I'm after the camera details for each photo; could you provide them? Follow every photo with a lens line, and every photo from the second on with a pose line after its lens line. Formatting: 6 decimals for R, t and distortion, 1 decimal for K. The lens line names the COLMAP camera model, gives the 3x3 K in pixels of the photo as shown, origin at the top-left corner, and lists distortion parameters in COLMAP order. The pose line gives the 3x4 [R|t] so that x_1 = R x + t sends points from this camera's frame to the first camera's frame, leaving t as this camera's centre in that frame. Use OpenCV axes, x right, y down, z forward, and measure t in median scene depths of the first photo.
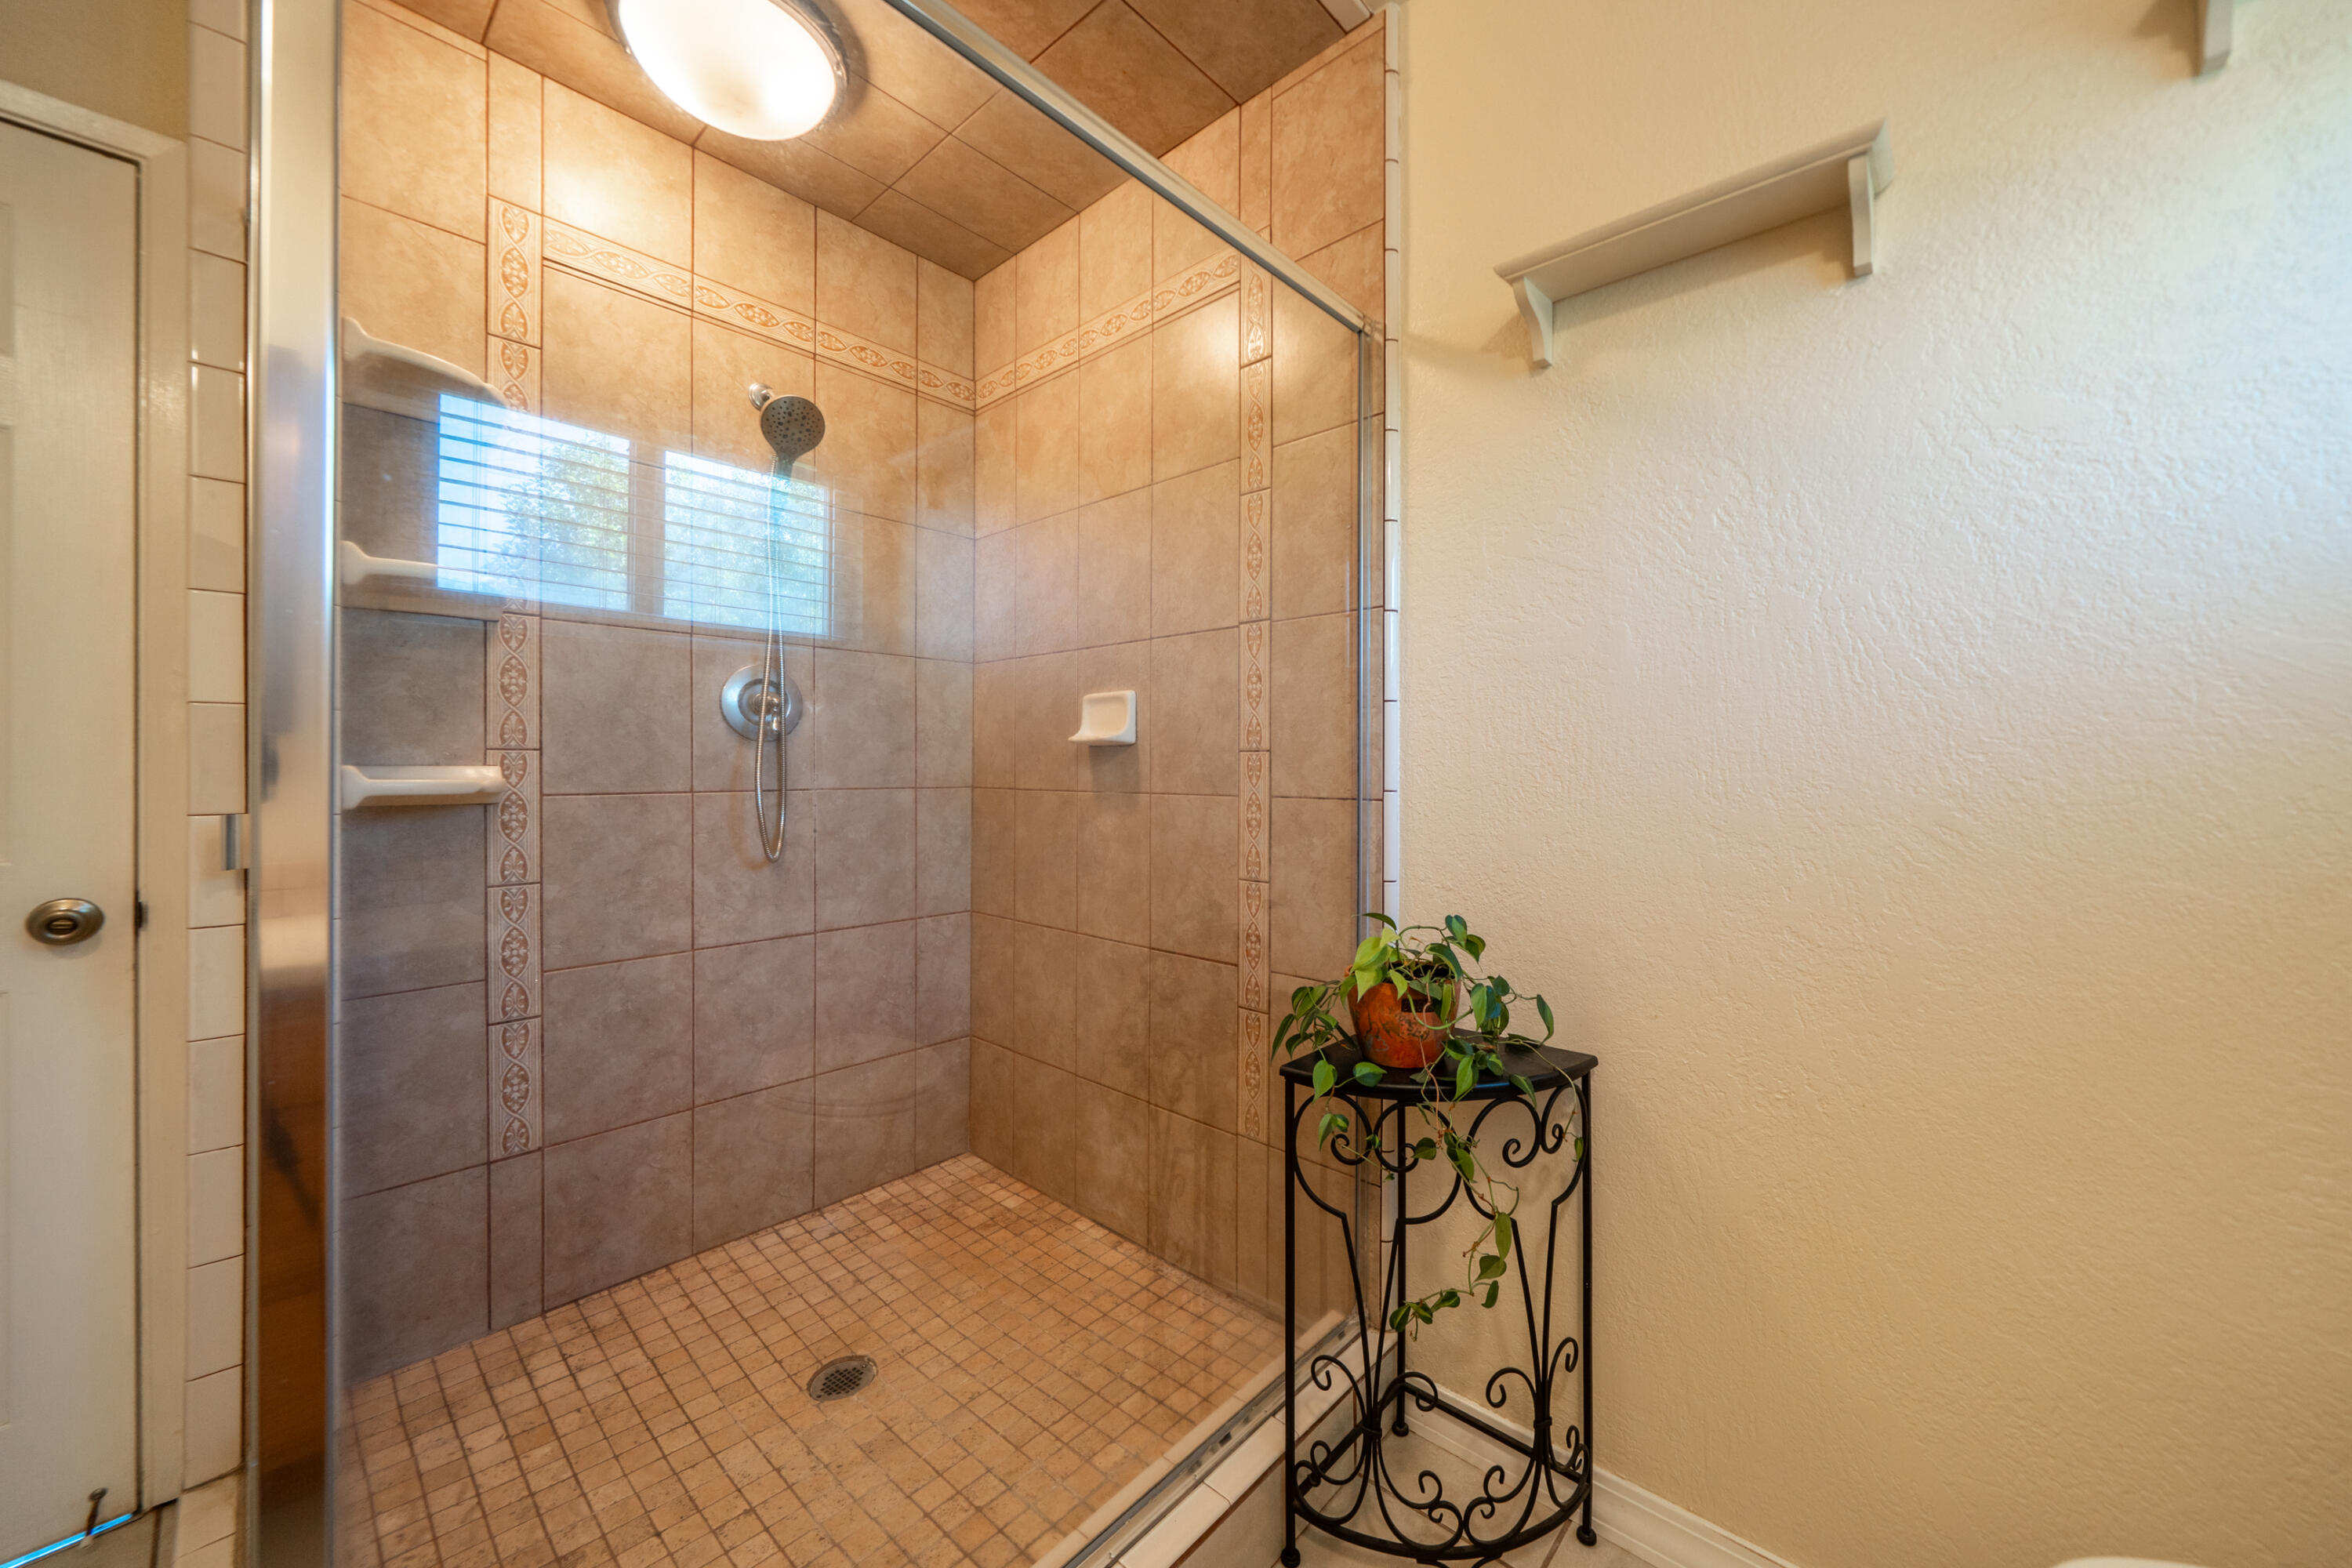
lens RADIAL K [[819.4, 0, 1161.9], [0, 819.4, 771.4], [0, 0, 1]] dist [0.000230, 0.000133]
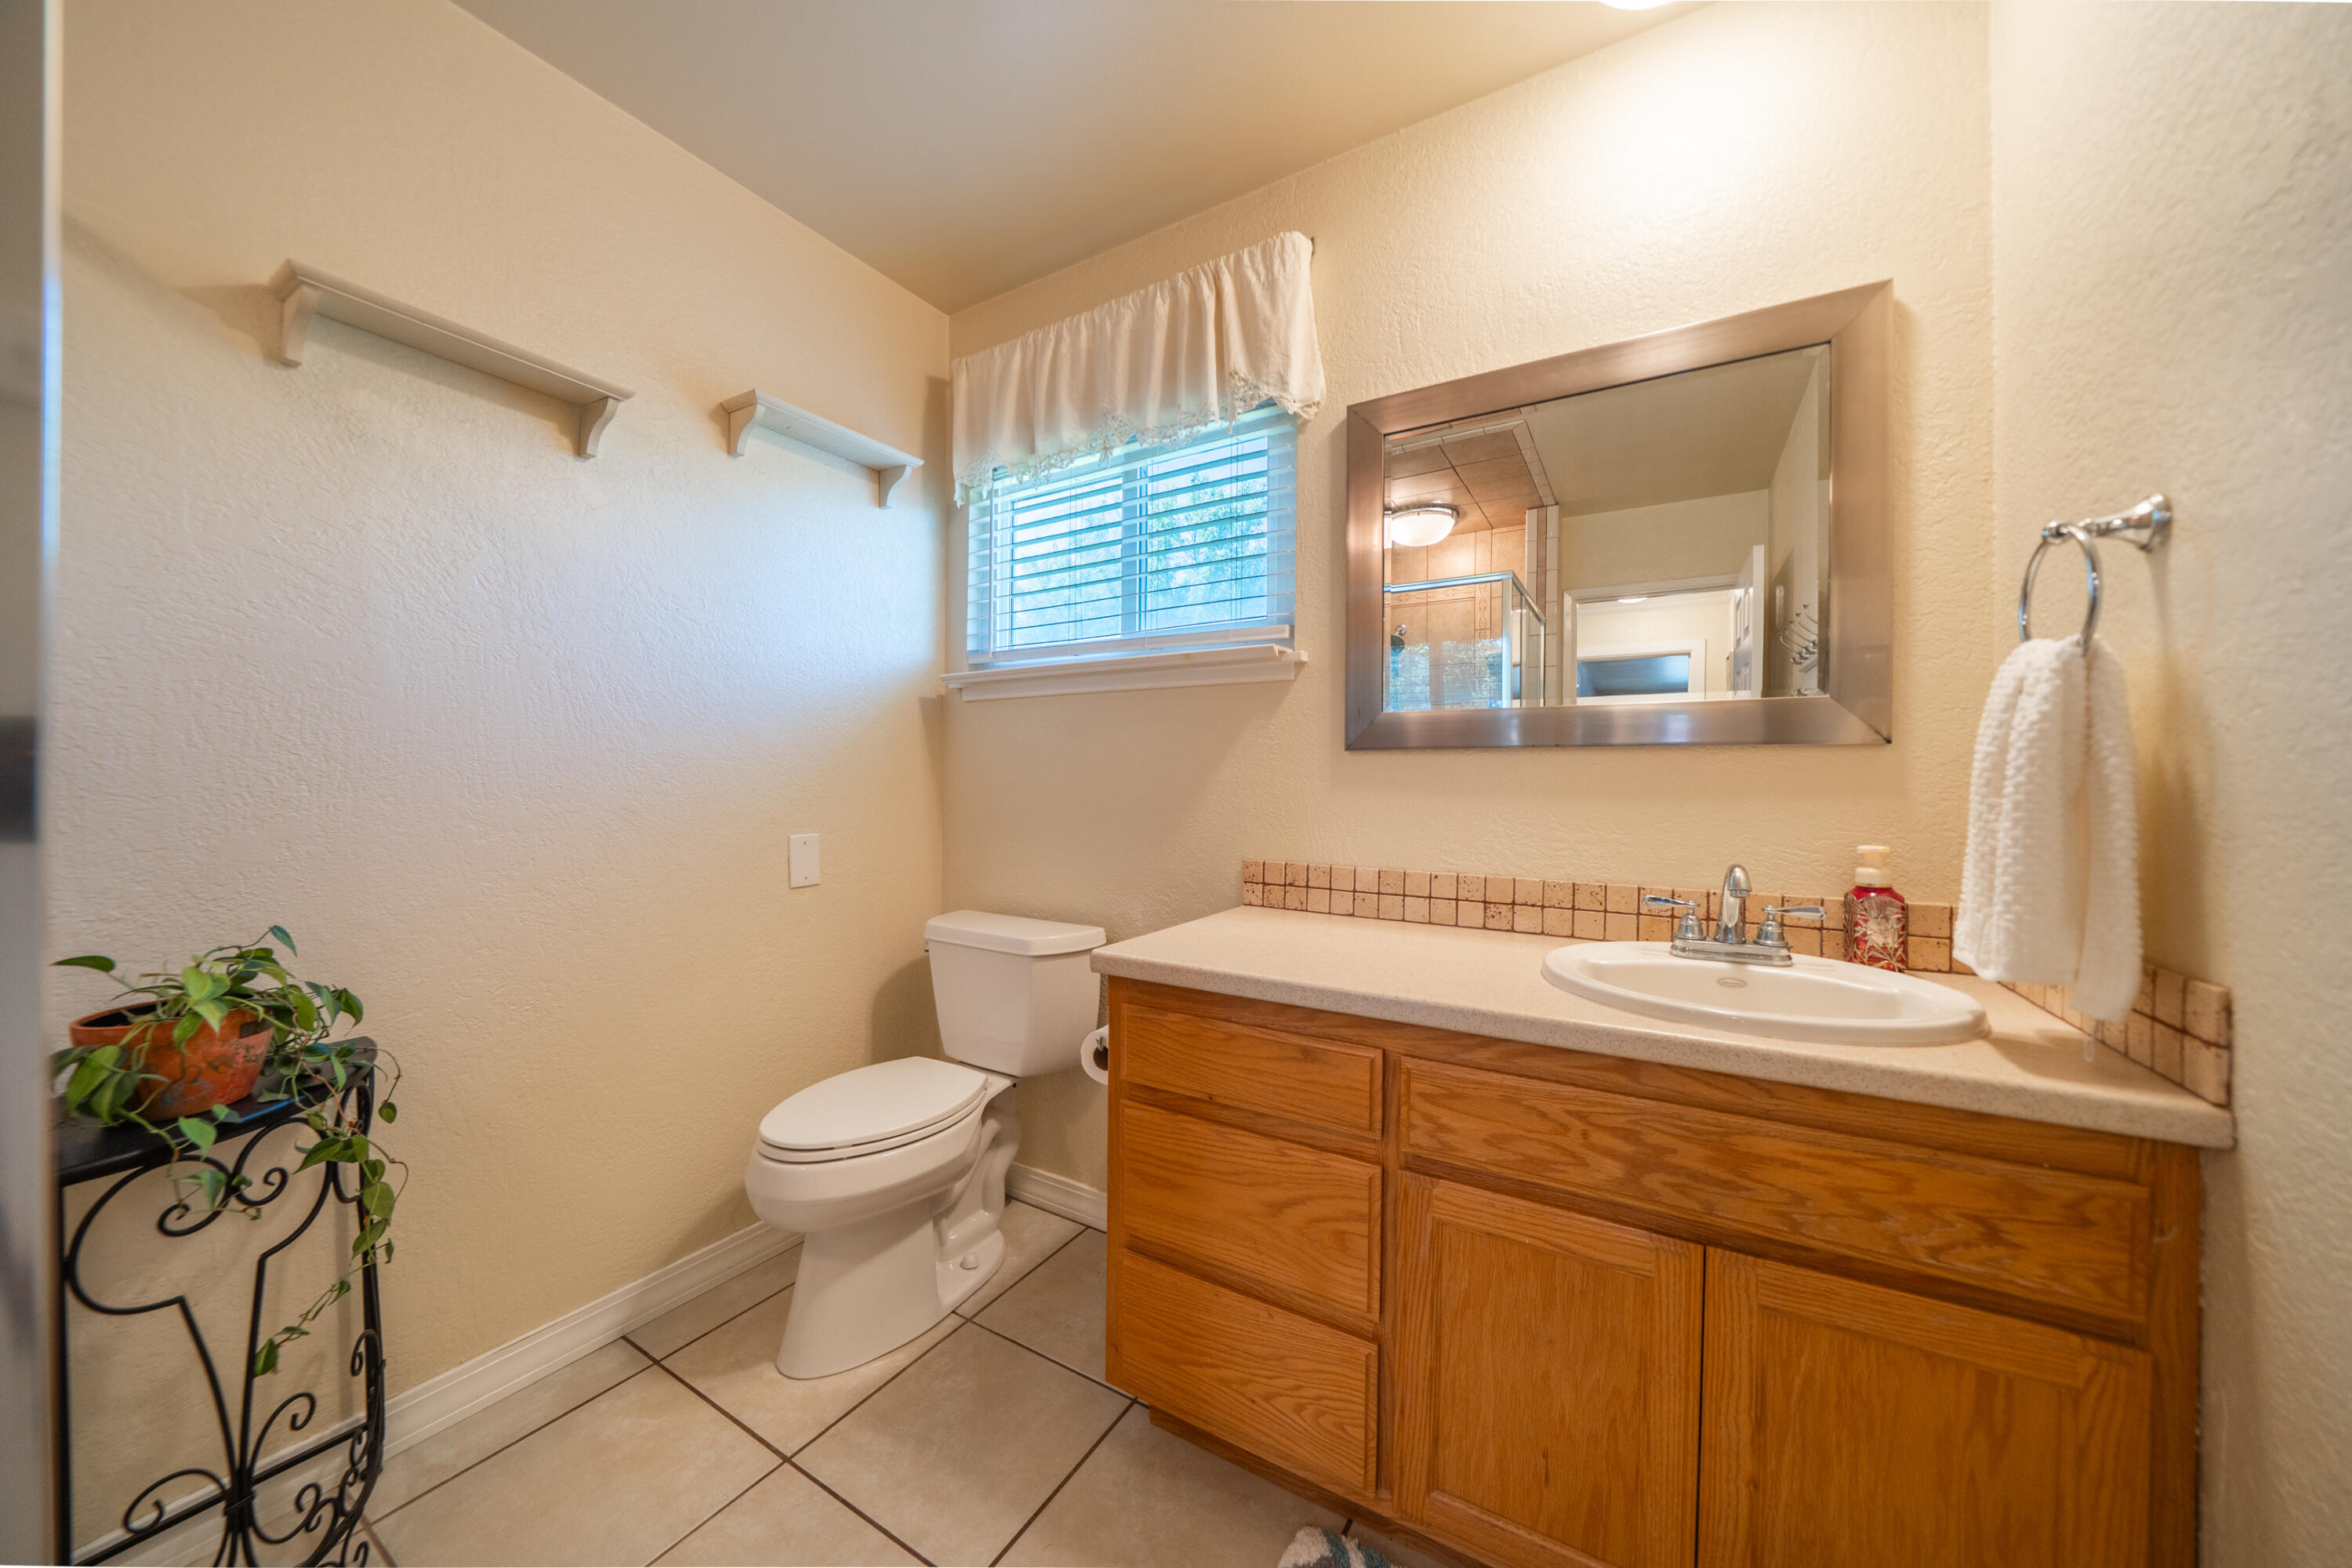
lens RADIAL K [[819.4, 0, 1161.9], [0, 819.4, 771.4], [0, 0, 1]] dist [0.000230, 0.000133]
pose [[-0.117436, 0.000304, 0.993080, -0.767927], [-0.006043, 0.999981, -0.001020, -0.016493], [-0.993062, -0.006121, -0.117432, 0.092177]]
